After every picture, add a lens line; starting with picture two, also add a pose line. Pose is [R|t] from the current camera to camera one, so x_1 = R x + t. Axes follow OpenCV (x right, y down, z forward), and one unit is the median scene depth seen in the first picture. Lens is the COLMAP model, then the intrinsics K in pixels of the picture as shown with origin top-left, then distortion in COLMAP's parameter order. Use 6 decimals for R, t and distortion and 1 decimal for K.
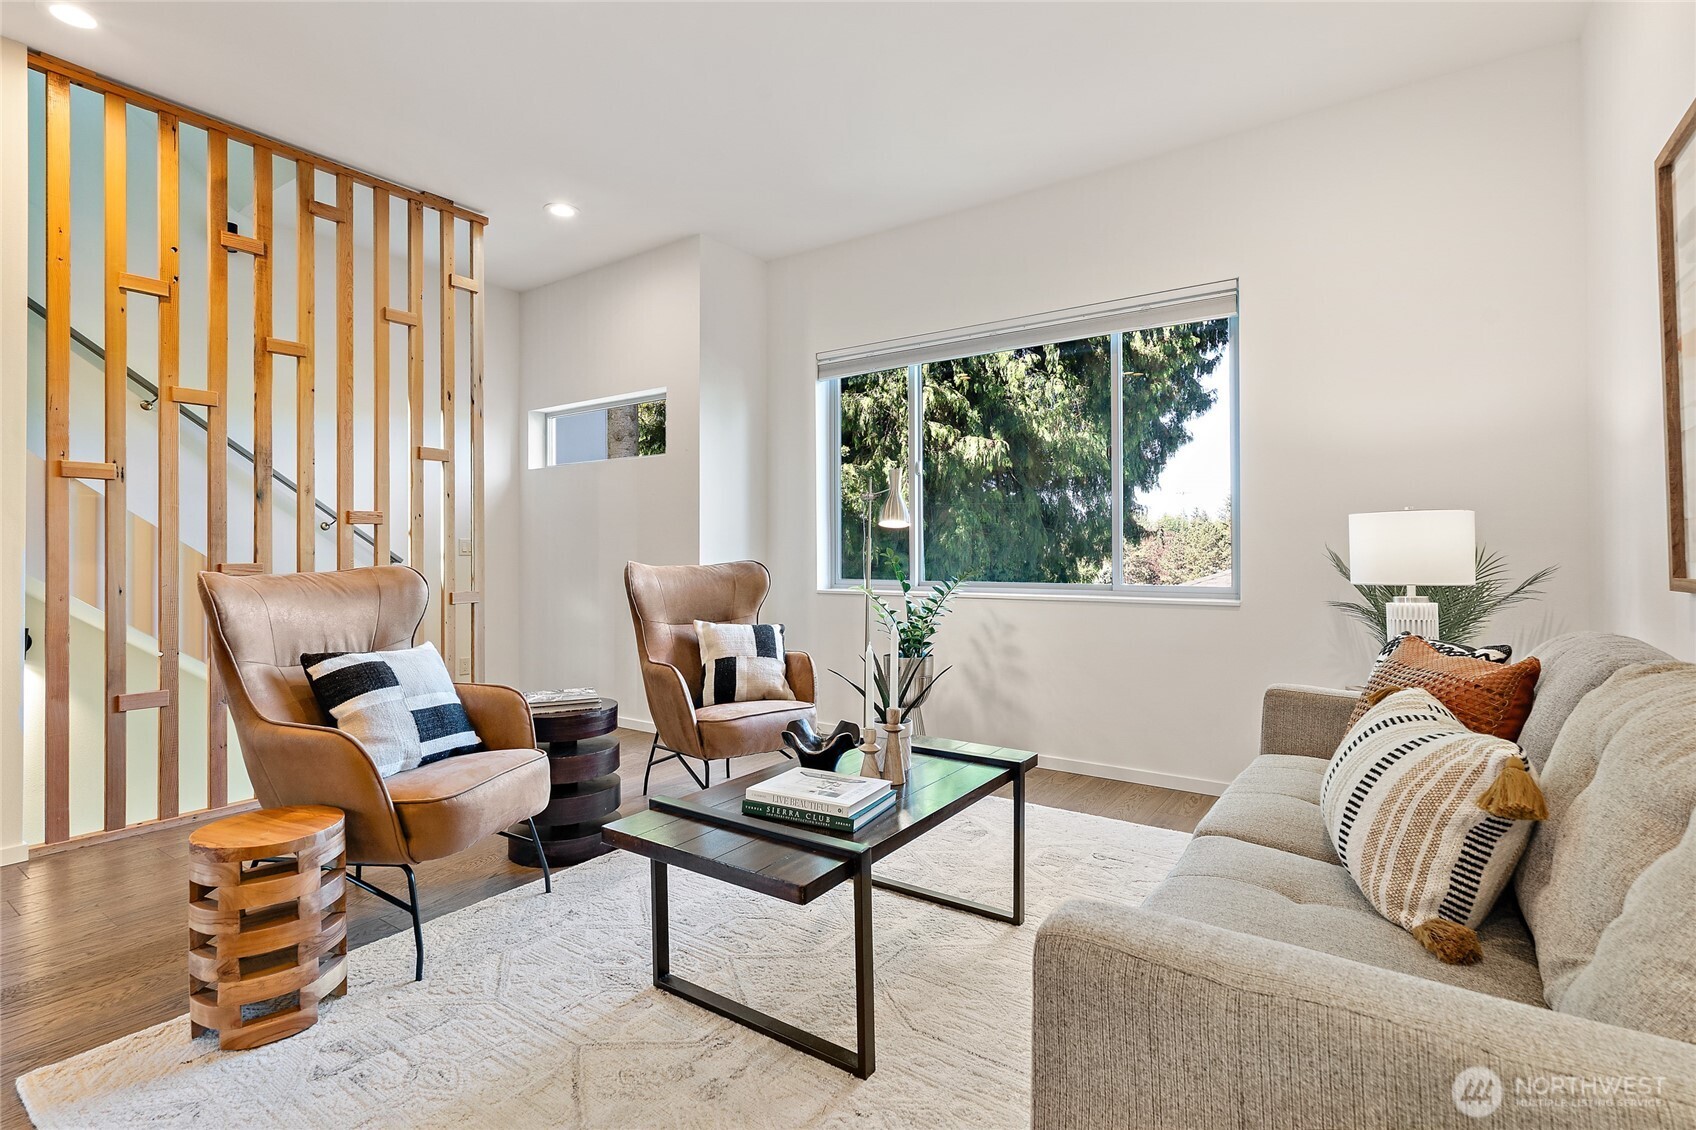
lens RADIAL K [[797.4, 0, 848.1], [0, 797.4, 546.4], [0, 0, 1]] dist [-0.001111, -0.000734]
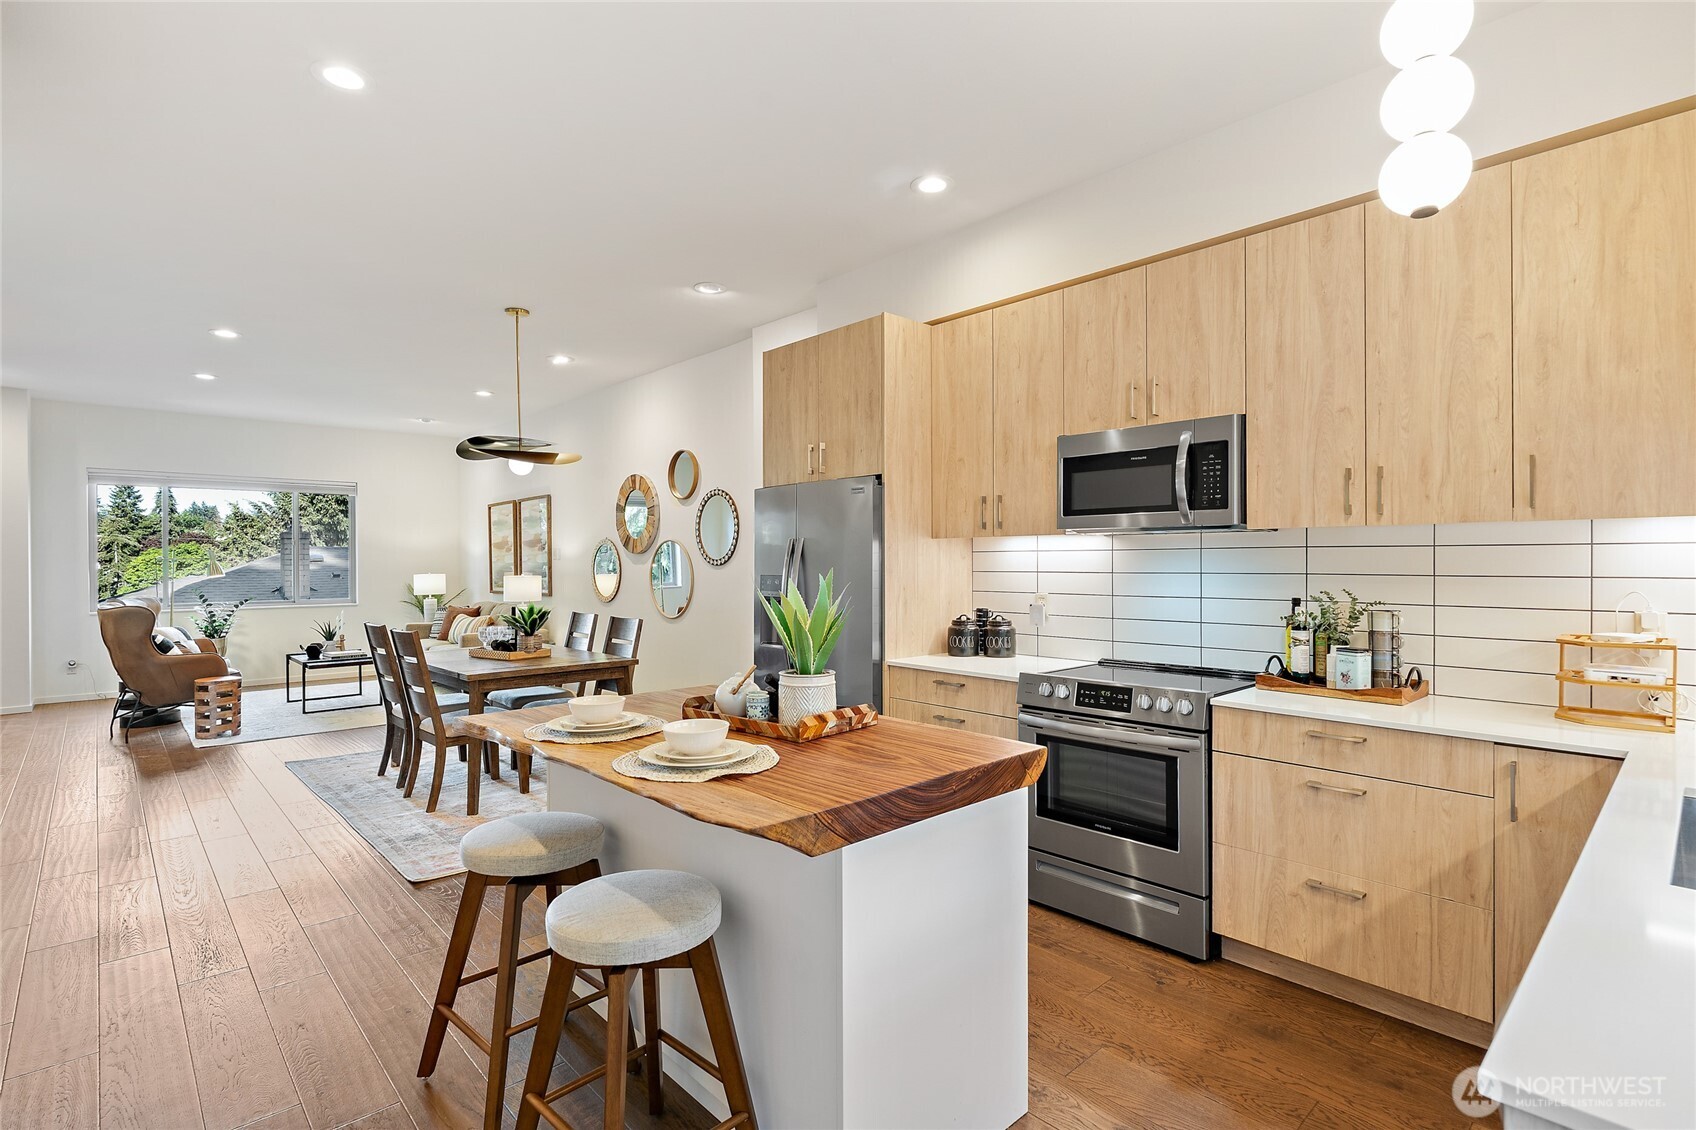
lens RADIAL K [[816.9, 0, 854.6], [0, 816.9, 567.5], [0, 0, 1]] dist [-0.000096, 0.000525]
pose [[0.206992, -0.004298, 0.978333, -2.081407], [-0.004428, 0.999976, 0.005329, -0.083919], [-0.978333, -0.005435, 0.206968, -1.360227]]
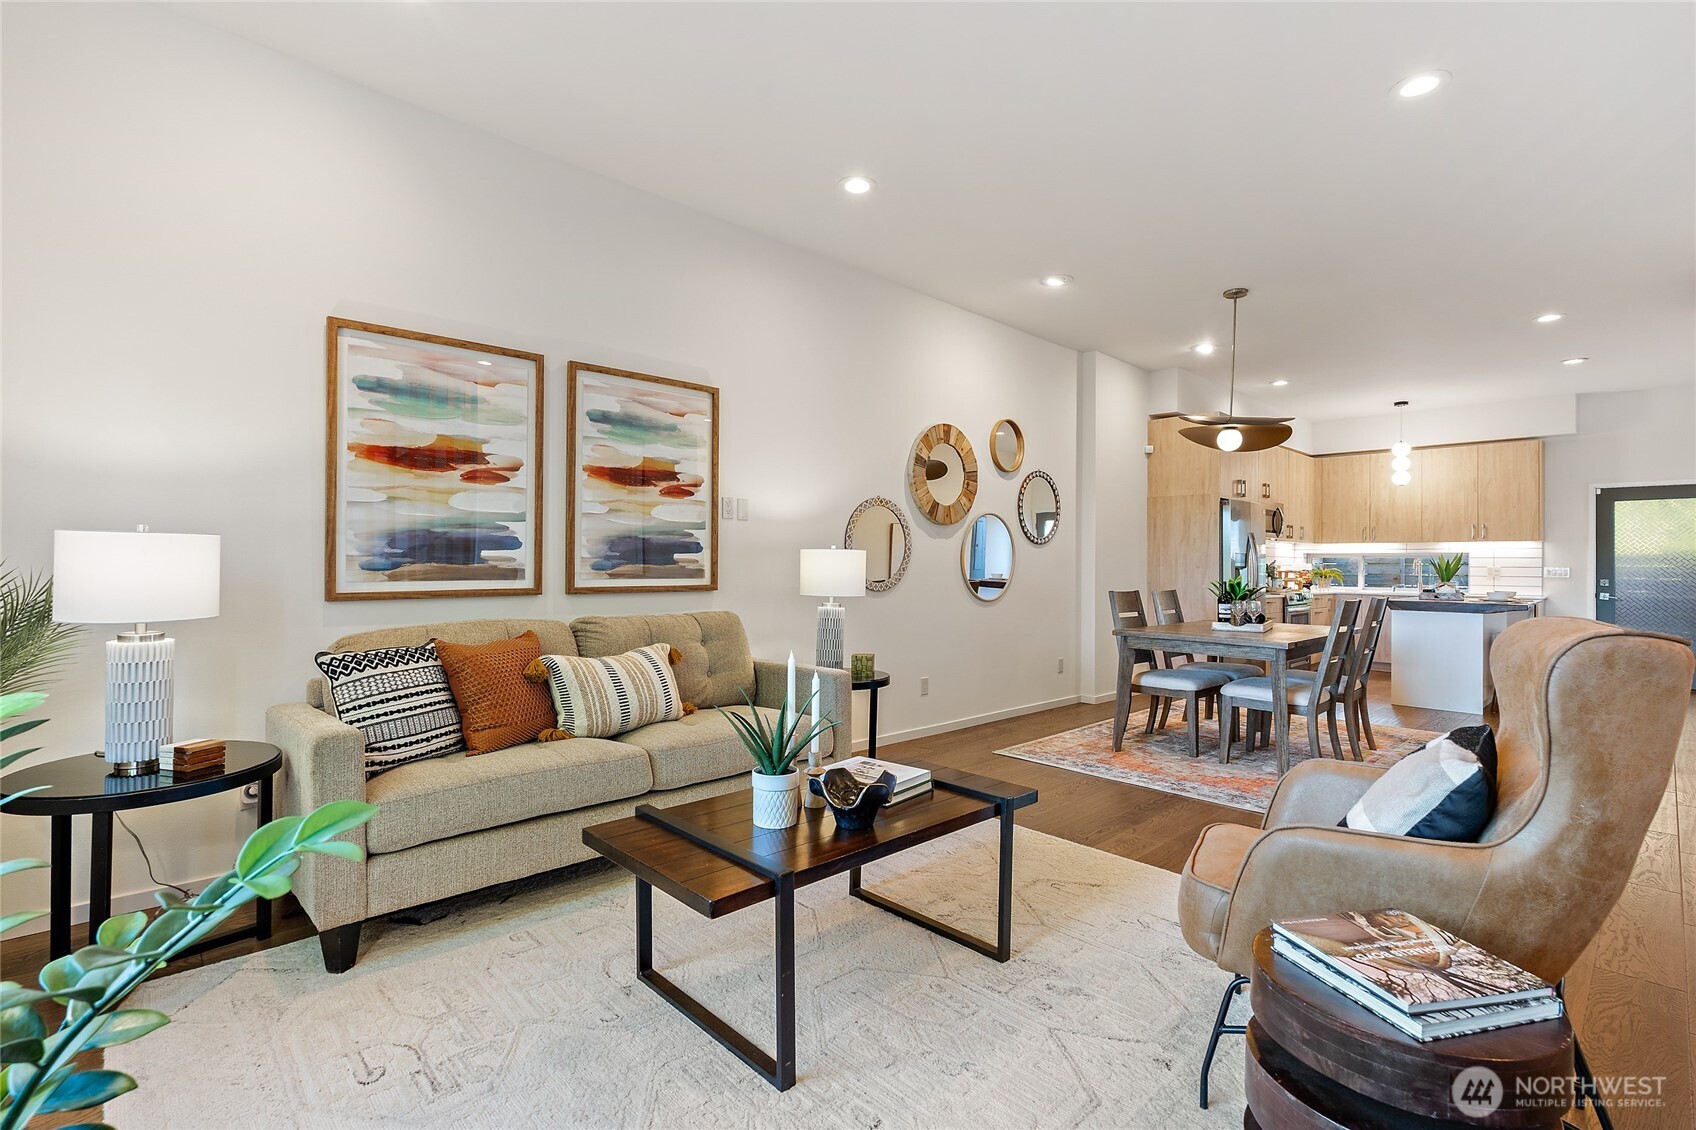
lens RADIAL K [[776.4, 0, 854.7], [0, 776.4, 556.4], [0, 0, 1]] dist [0.000000, 0.000031]
pose [[-0.980665, -0.005526, 0.195617, -0.157437], [-0.009038, 0.999813, -0.017067, -0.008867], [-0.195486, -0.018505, -0.980532, 1.366039]]
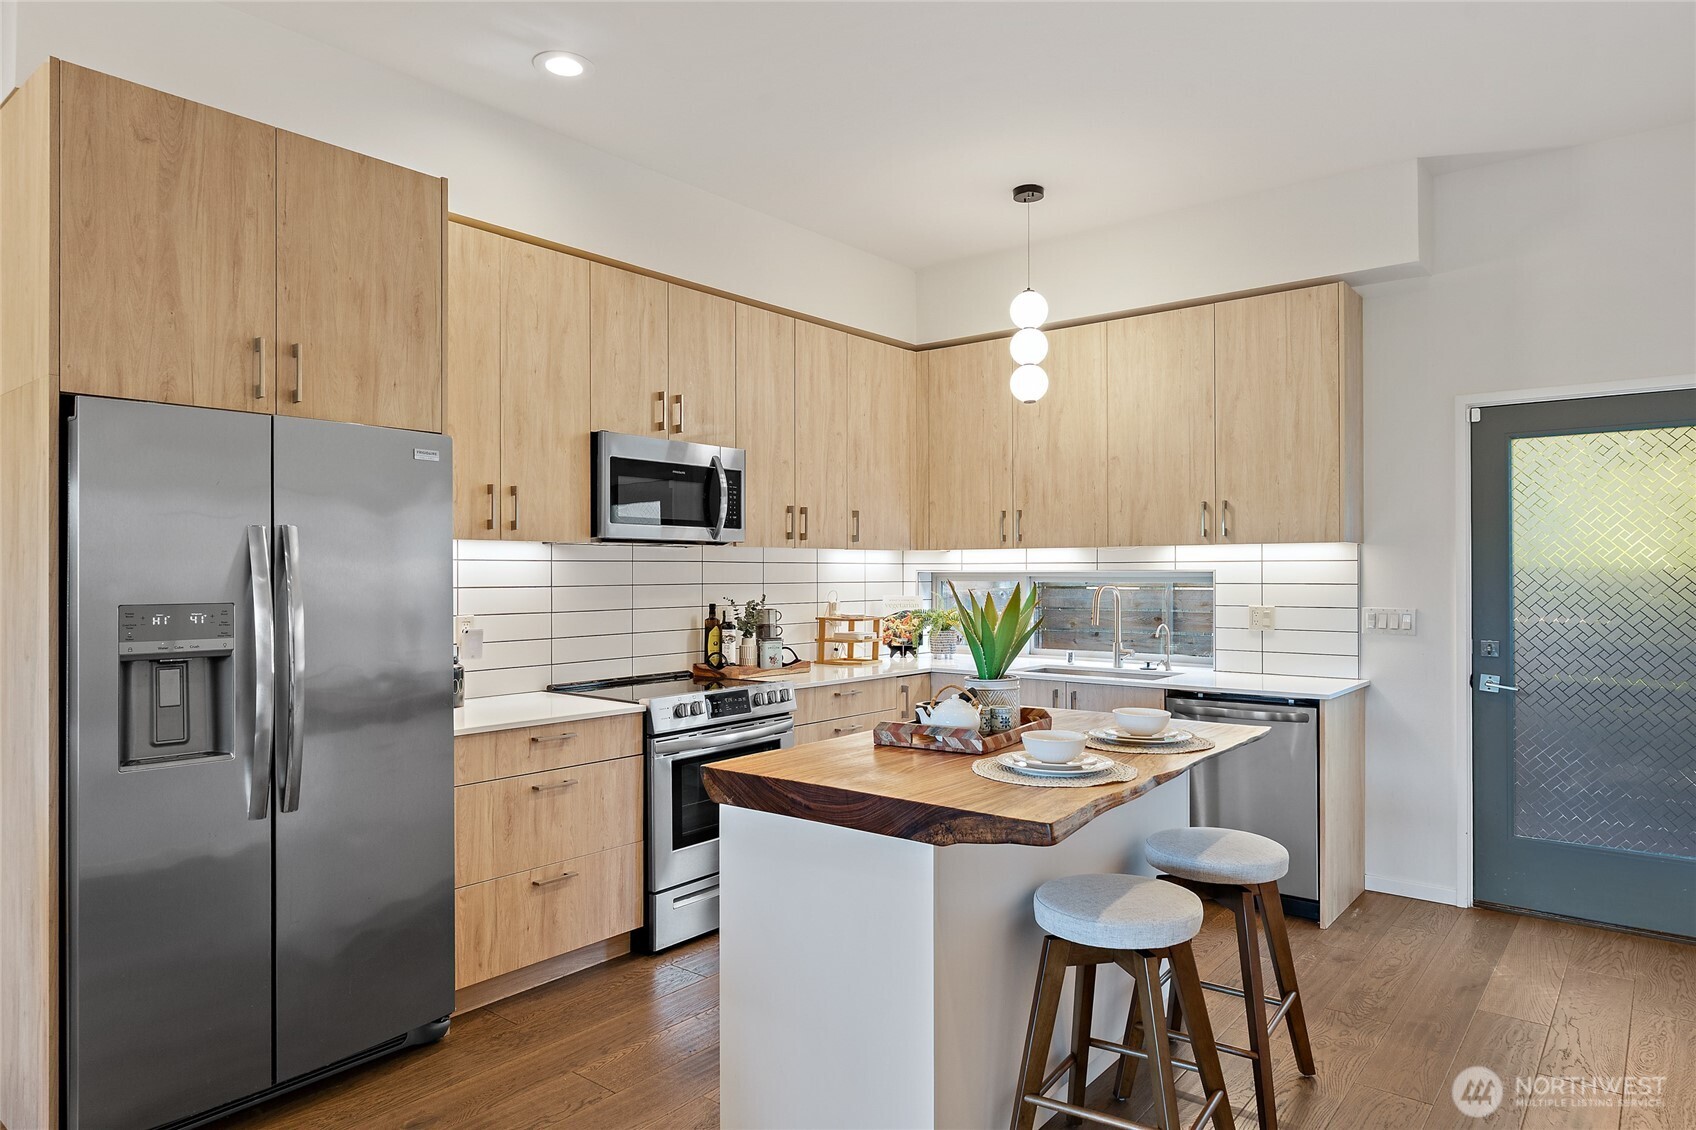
lens RADIAL K [[1026.7, 0, 854.7], [0, 1026.7, 566.4], [0, 0, 1]] dist [0.002921, 0.001149]
pose [[-0.997749, 0.005186, 0.066851, -1.333528], [0.004398, 0.999919, -0.011931, -0.079985], [-0.066908, -0.011610, -0.997692, -0.225334]]
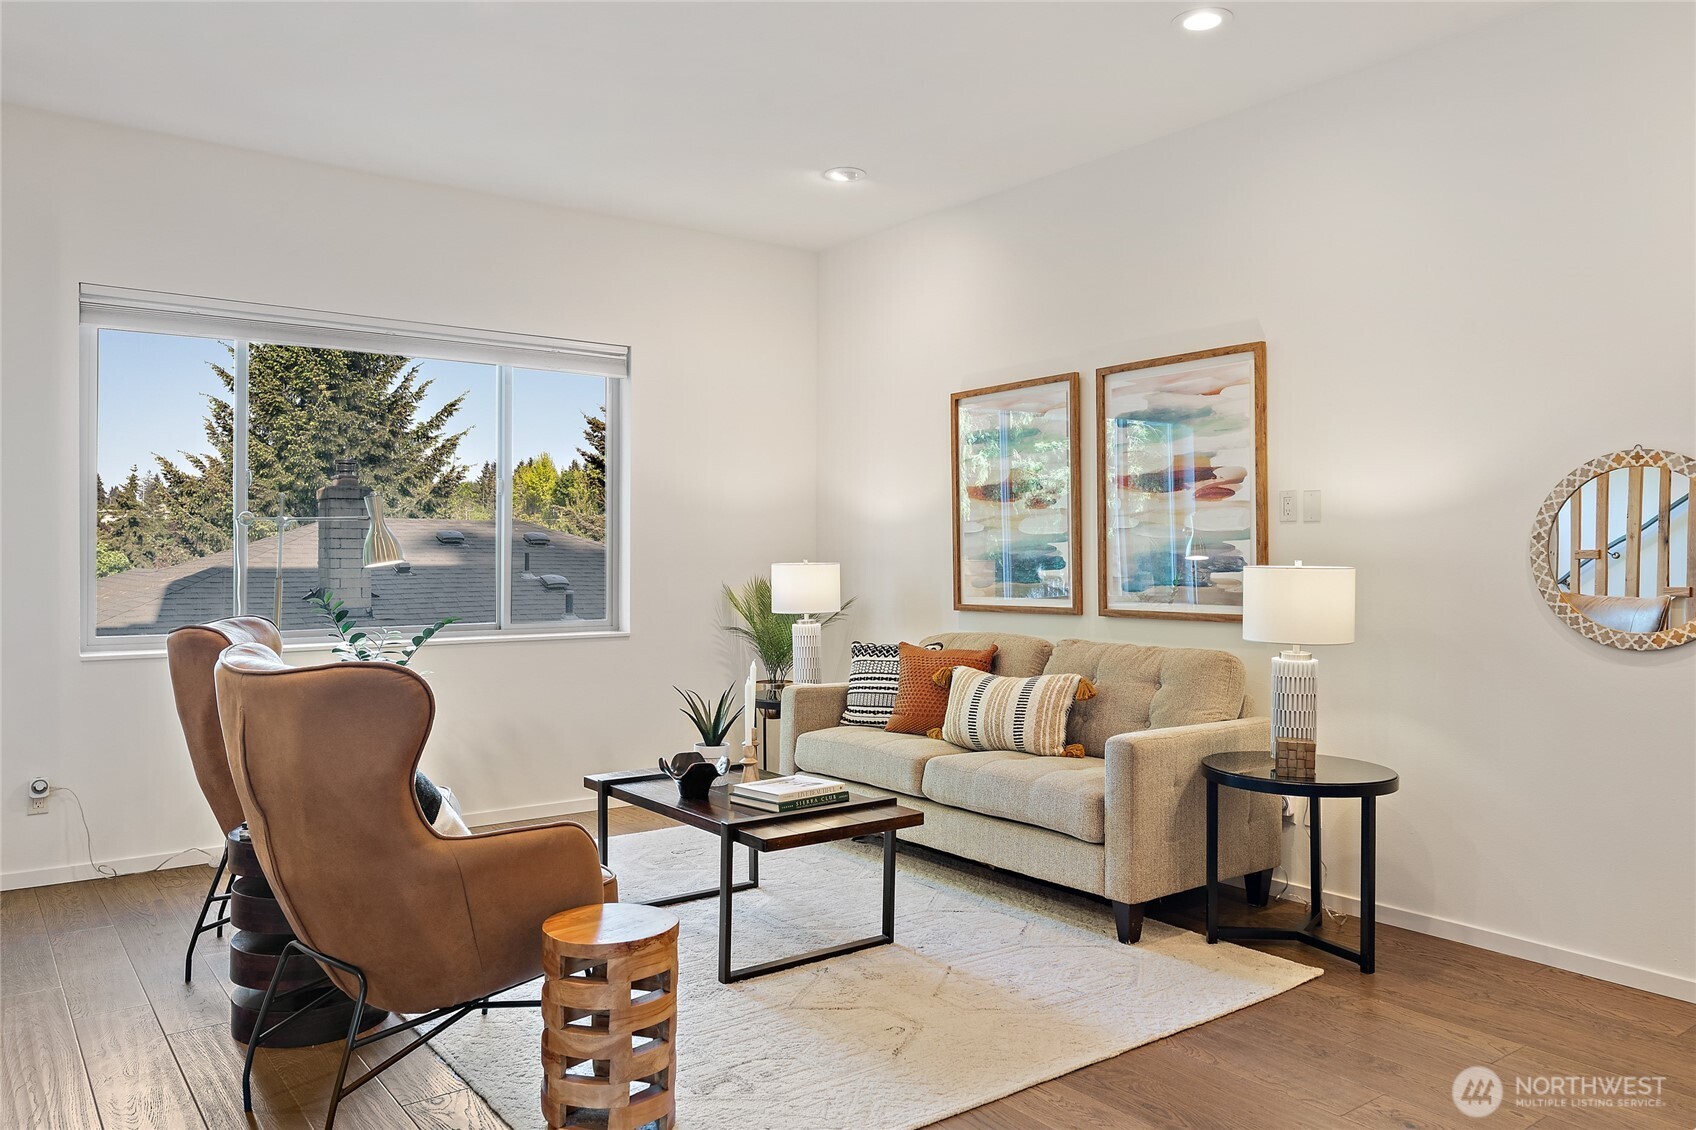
lens RADIAL K [[1212.3, 0, 872.7], [0, 1212.3, 559.5], [0, 0, 1]] dist [-0.005857, -0.001473]
pose [[0.296556, 0.003272, 0.955010, -1.178389], [-0.011135, 0.999938, 0.000032, -0.043316], [-0.954950, -0.010643, 0.296574, 0.177573]]
